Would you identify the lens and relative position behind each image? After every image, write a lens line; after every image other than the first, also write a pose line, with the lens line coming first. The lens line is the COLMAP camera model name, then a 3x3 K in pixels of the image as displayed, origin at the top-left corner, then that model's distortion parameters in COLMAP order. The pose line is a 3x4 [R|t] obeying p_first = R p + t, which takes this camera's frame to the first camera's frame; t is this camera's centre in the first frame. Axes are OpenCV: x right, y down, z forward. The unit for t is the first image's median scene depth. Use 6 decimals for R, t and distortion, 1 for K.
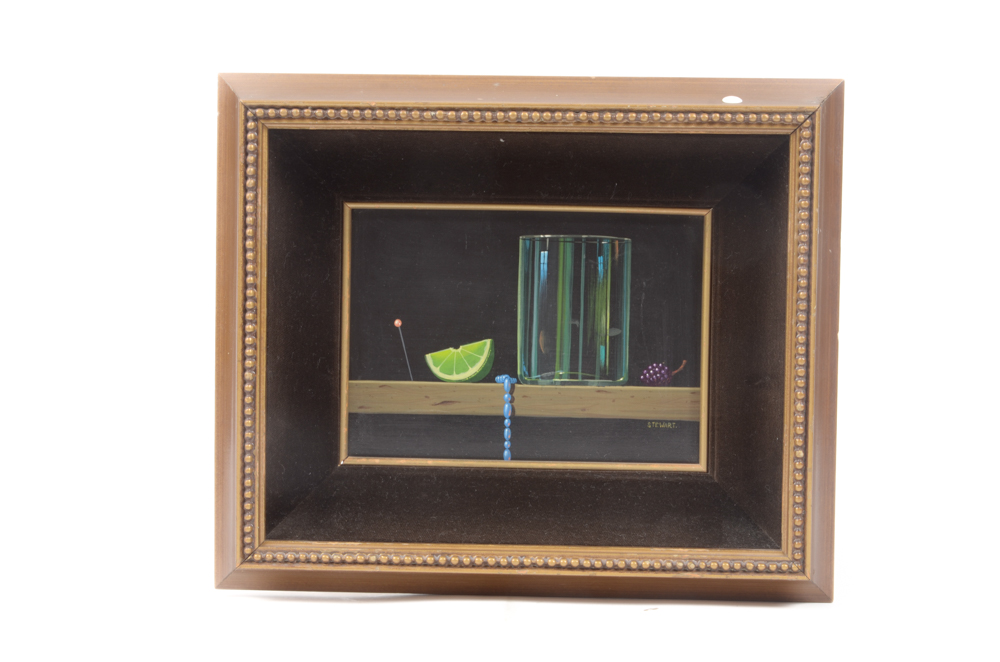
lens RADIAL K [[2036.7, 0, 500.0], [0, 2036.7, 331.0], [0, 0, 1]] dist [0.057178, 0.074688]
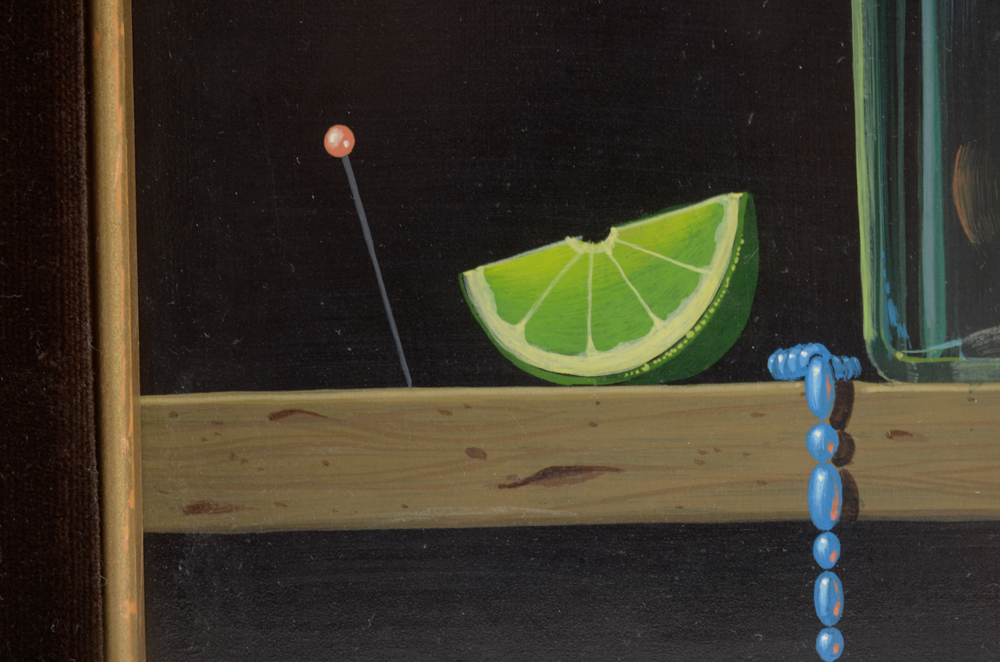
lens RADIAL K [[2895.7, 0, 500.0], [0, 2895.7, 331.0], [0, 0, 1]] dist [-0.013044, 0.079529]
pose [[0.998630, -0.040324, -0.033362, -0.021551], [0.039499, 0.998907, -0.025010, 0.026872], [0.034334, 0.023658, 0.999130, 0.669869]]
